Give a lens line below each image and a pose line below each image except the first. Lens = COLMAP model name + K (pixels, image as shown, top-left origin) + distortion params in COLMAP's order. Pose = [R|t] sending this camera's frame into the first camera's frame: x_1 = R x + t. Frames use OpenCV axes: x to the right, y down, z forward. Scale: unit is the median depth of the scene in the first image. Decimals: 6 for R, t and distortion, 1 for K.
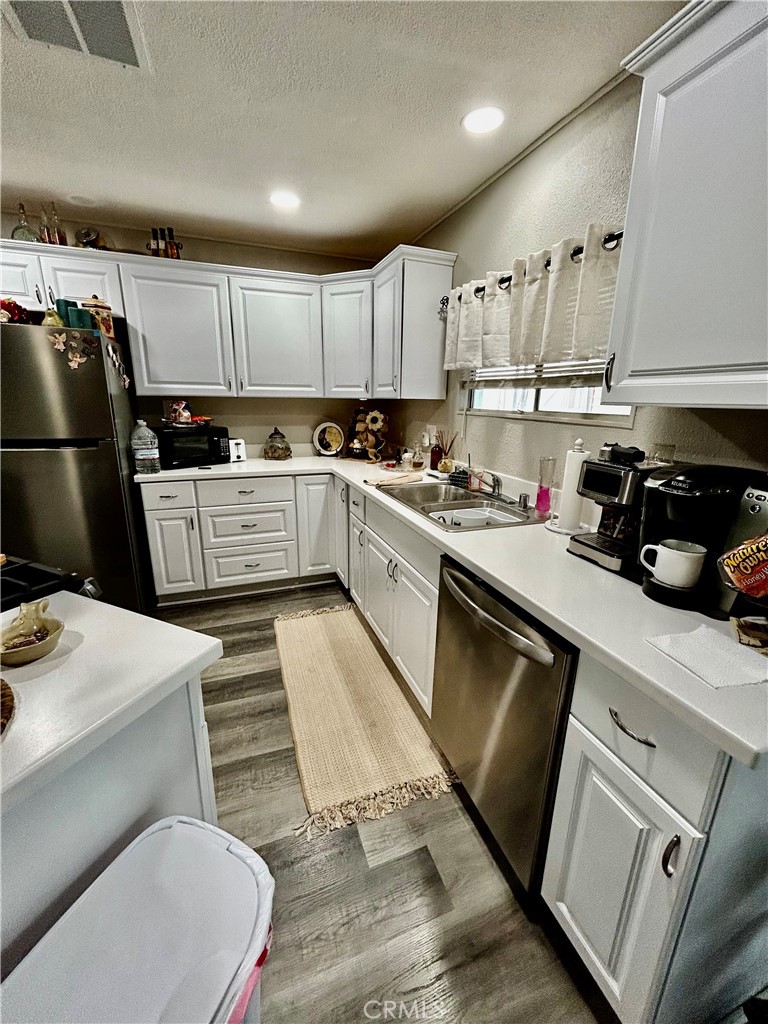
lens RADIAL K [[415.2, 0, 385.2], [0, 415.2, 512.5], [0, 0, 1]] dist [0.000806, 0.000771]
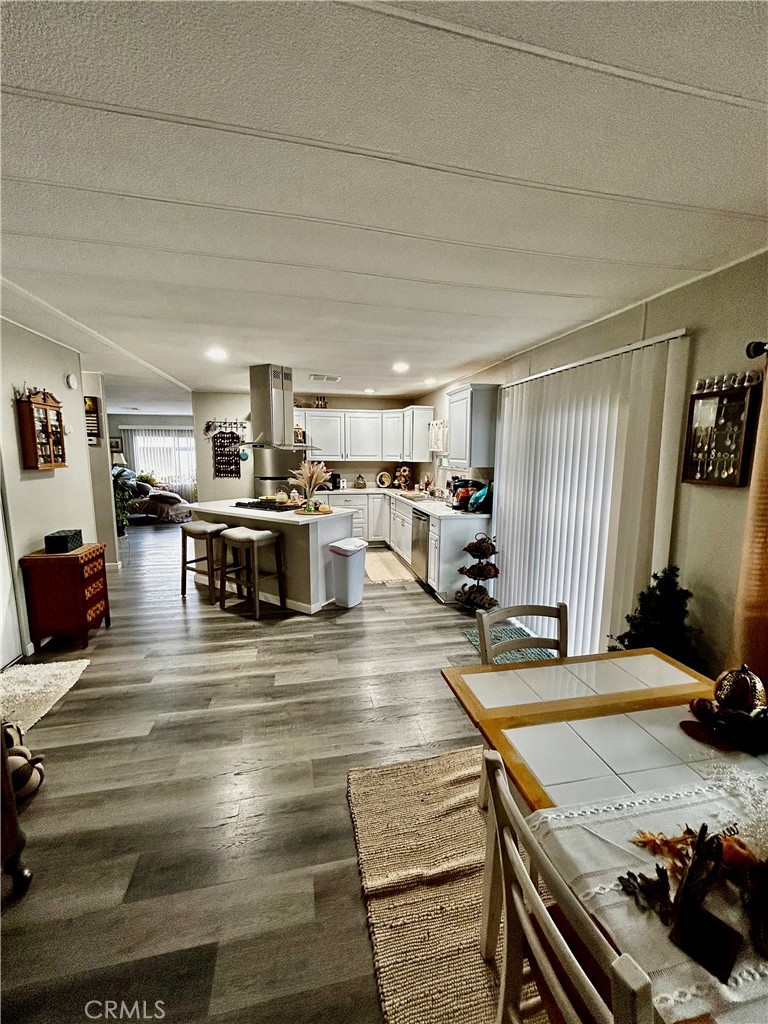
lens RADIAL K [[415.2, 0, 388.0], [0, 415.2, 514.3], [0, 0, 1]] dist [0.000806, 0.000771]
pose [[0.990293, 0.015566, -0.138119, 0.217932], [-0.032078, 0.992478, -0.118142, 0.298580], [0.135241, 0.121426, 0.983344, -1.274406]]
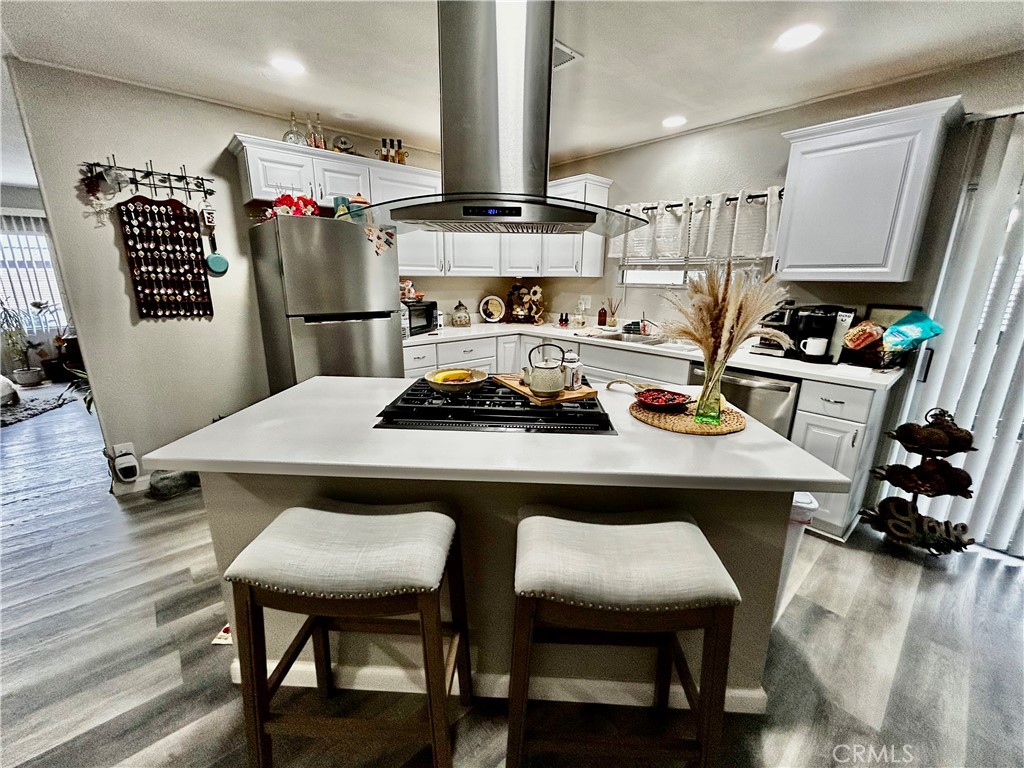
lens RADIAL K [[415.2, 0, 511.3], [0, 415.2, 384.9], [0, 0, 1]] dist [0.000806, 0.000771]
pose [[0.935233, -0.096907, 0.340511, -0.652282], [0.099483, 0.994990, 0.009934, 0.054024], [-0.339768, 0.024585, 0.940188, -0.235952]]
